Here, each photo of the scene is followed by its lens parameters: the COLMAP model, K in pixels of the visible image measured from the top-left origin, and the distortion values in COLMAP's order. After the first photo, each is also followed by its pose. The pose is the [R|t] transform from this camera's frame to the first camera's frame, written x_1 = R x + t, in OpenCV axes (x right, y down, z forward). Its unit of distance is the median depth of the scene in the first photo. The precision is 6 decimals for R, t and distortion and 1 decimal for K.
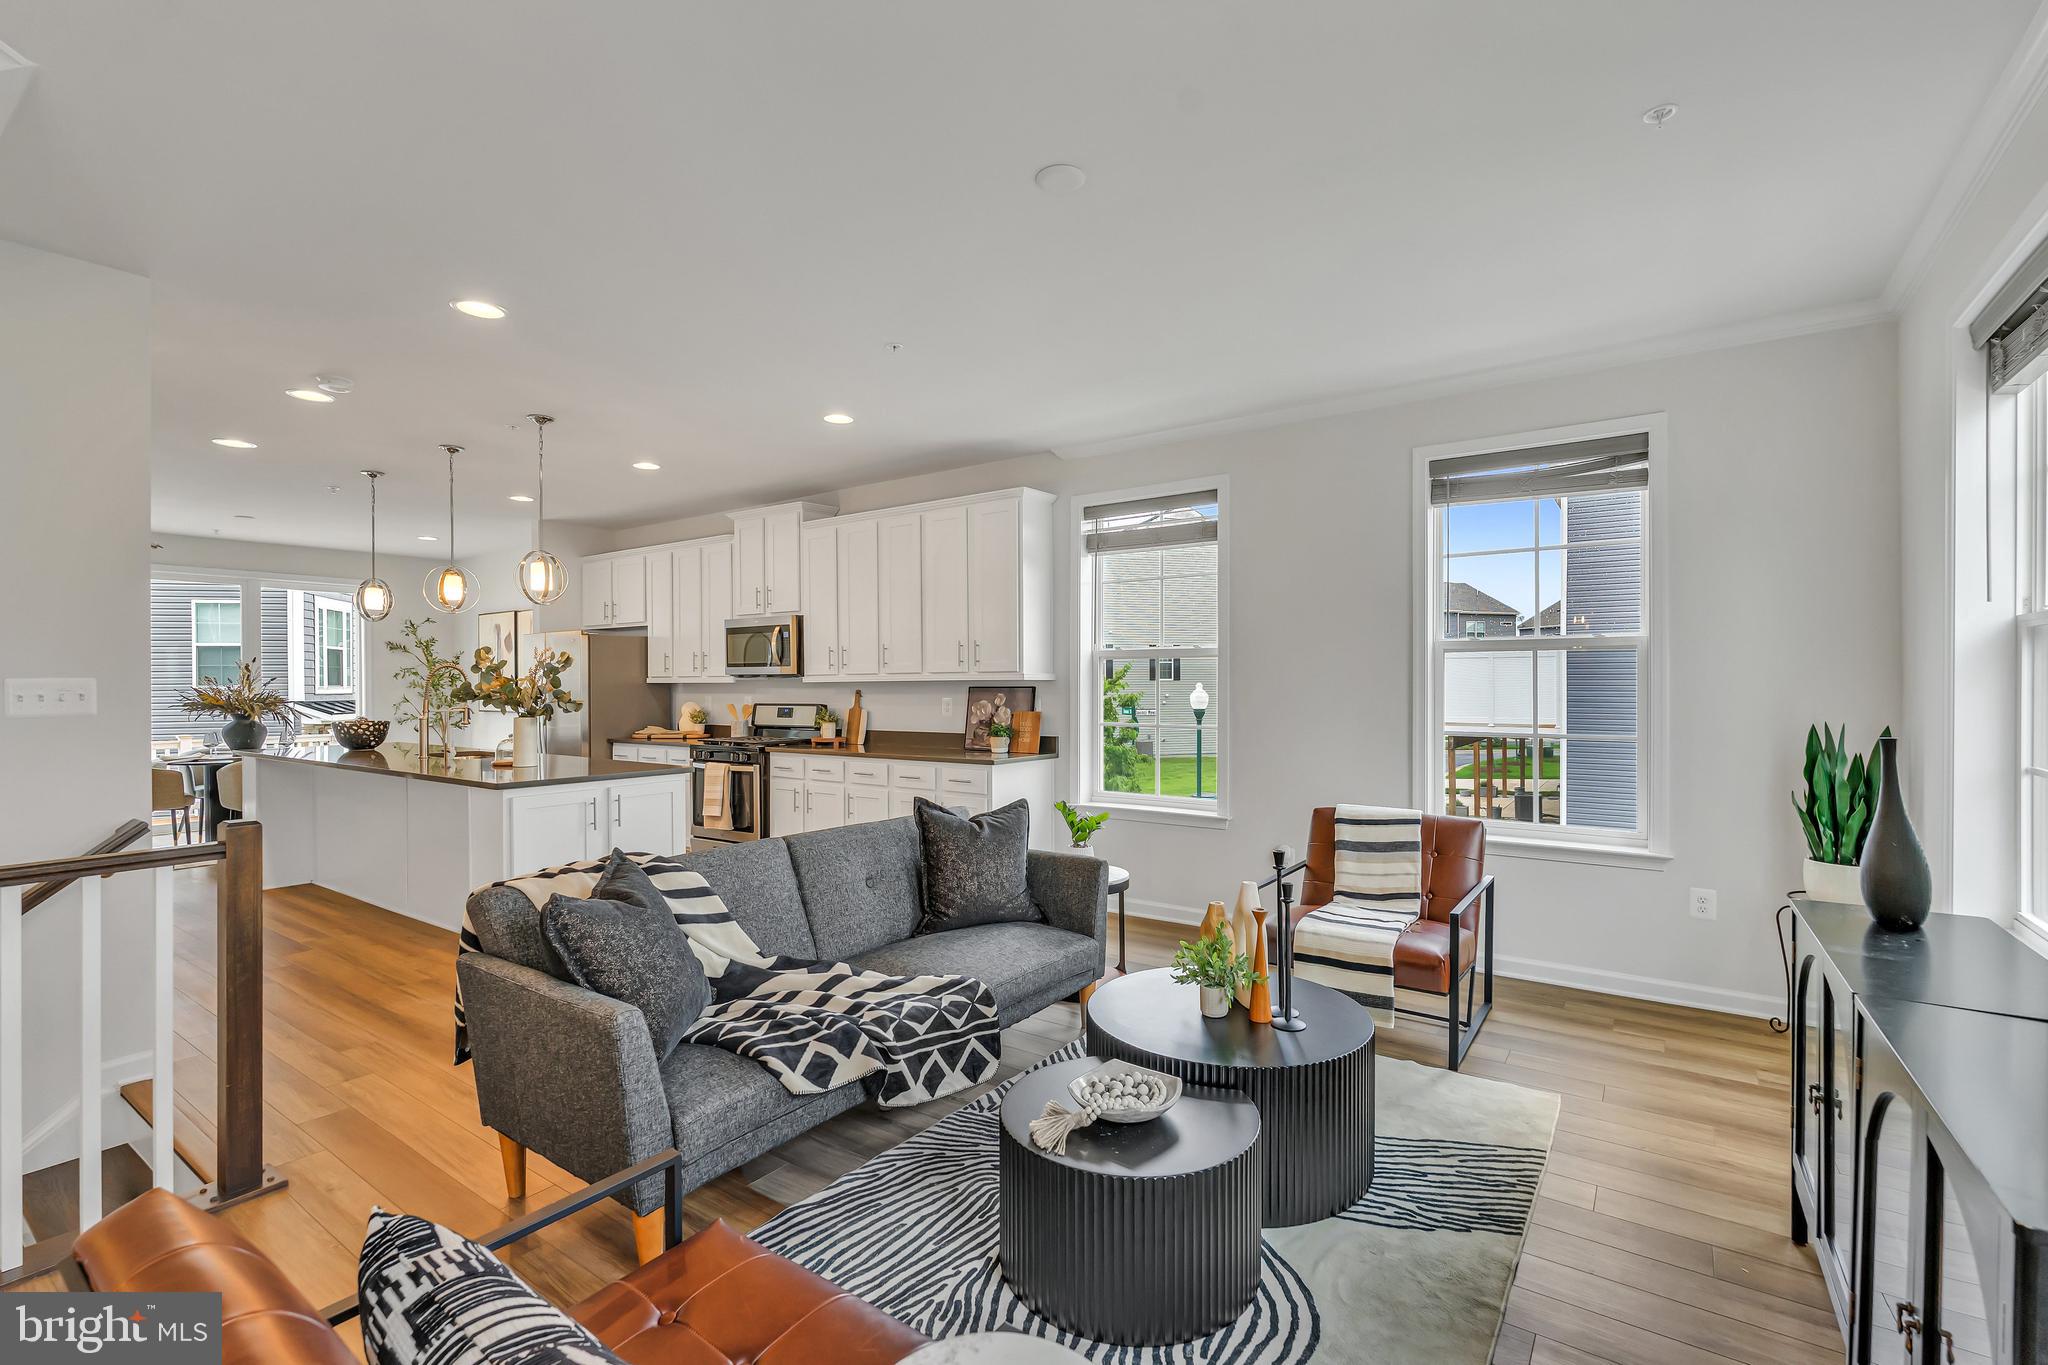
lens RADIAL K [[901.5, 0, 1017.7], [0, 901.5, 681.9], [0, 0, 1]] dist [-0.001162, -0.000058]
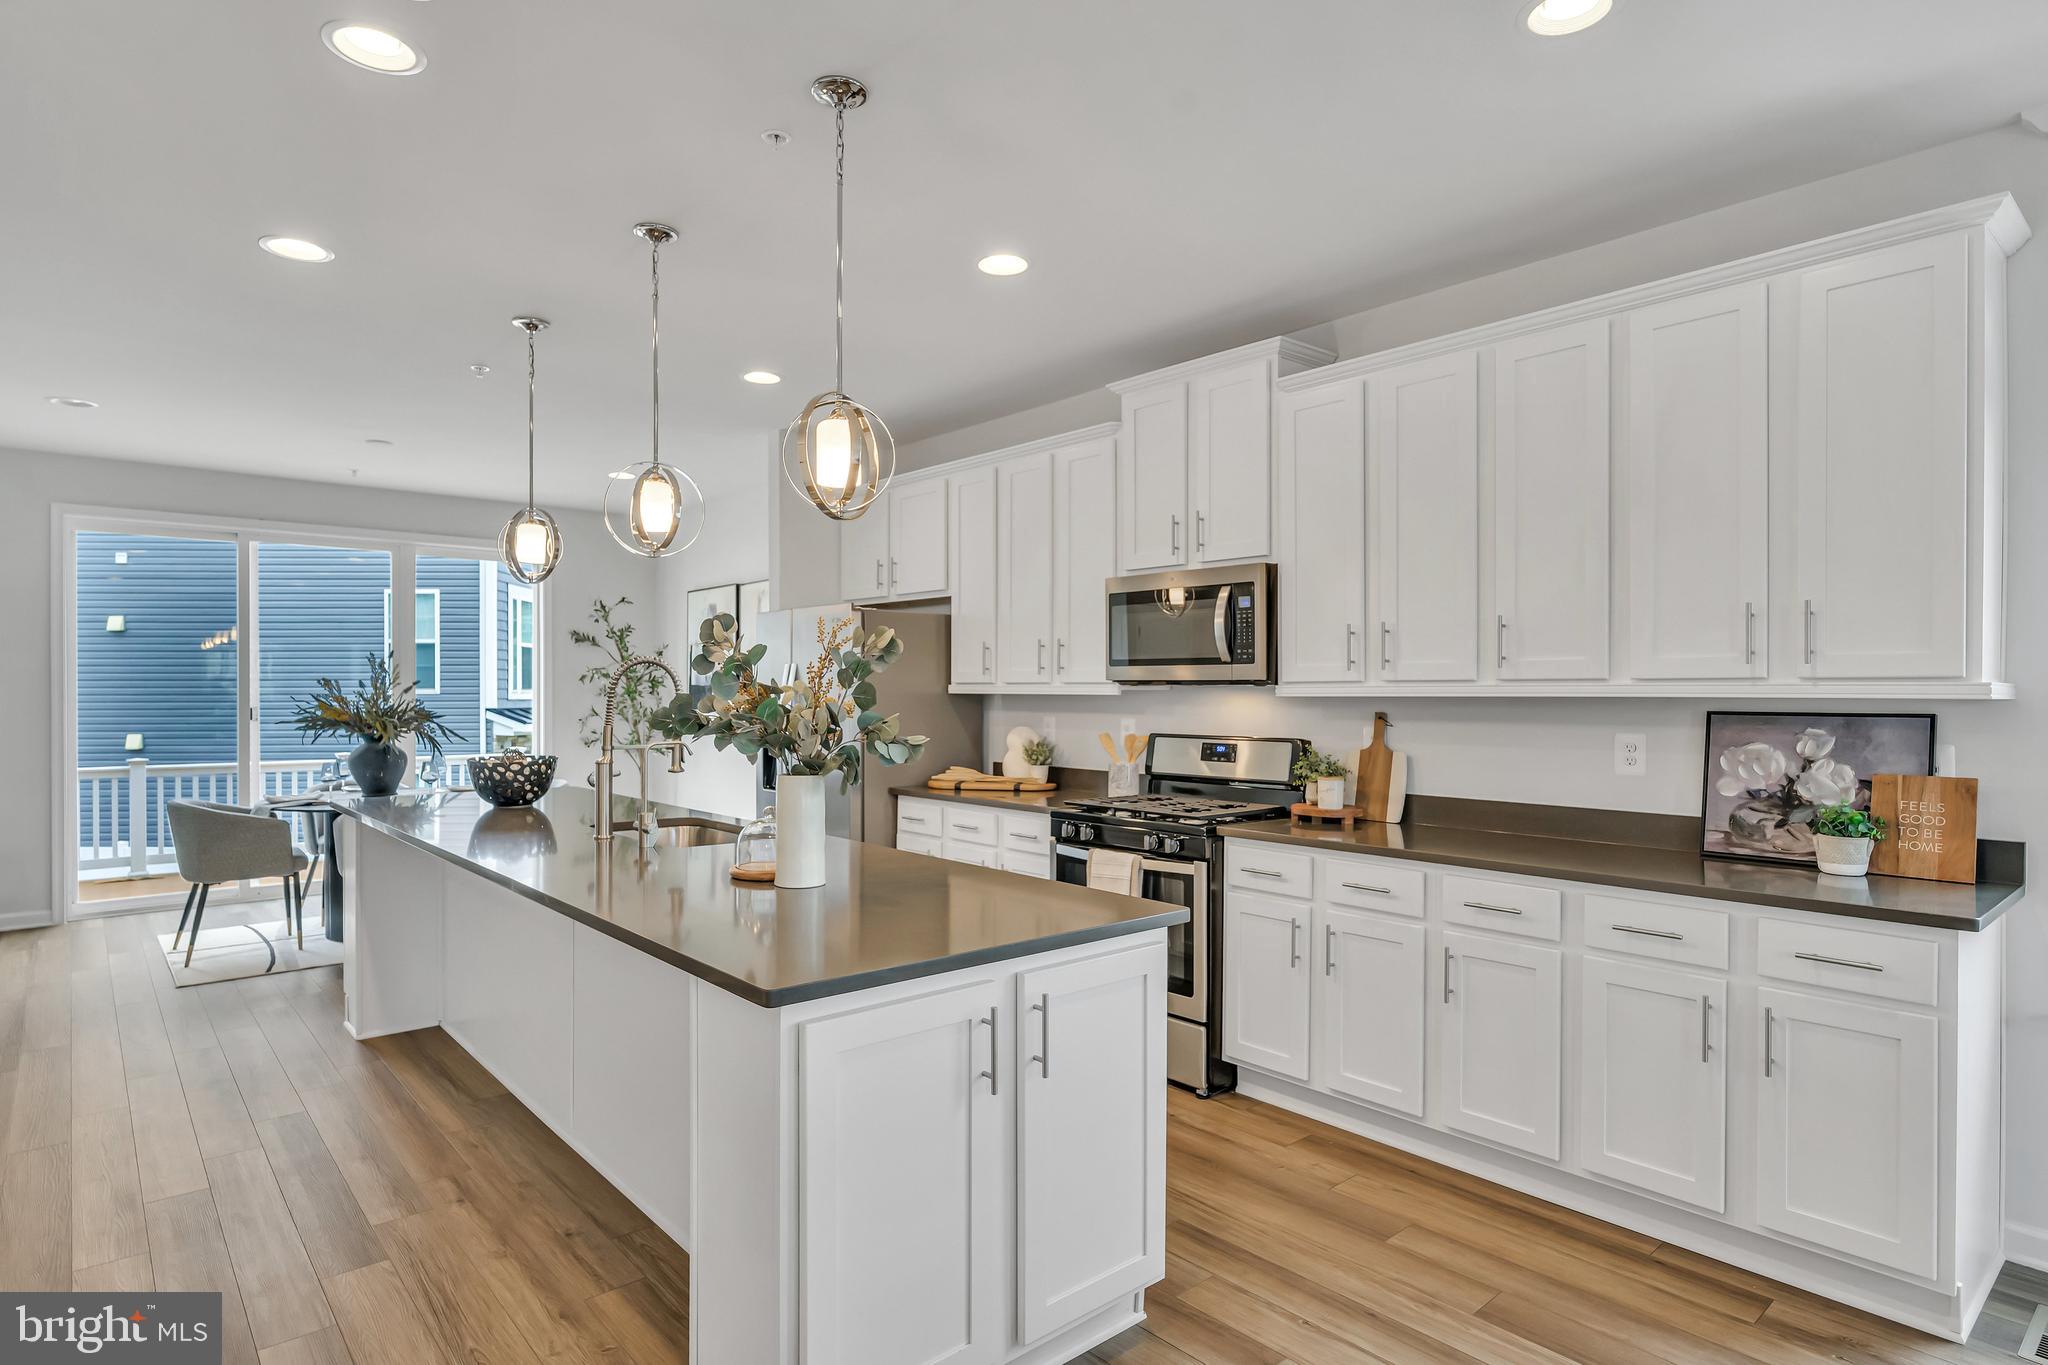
lens RADIAL K [[1083.4, 0, 1025.4], [0, 1083.4, 689.1], [0, 0, 1]] dist [-0.001035, 0.000288]
pose [[0.973888, 0.007689, -0.226899, -0.236340], [-0.007743, 0.999970, 0.000656, -0.002936], [0.226897, 0.001118, 0.973918, 0.375263]]
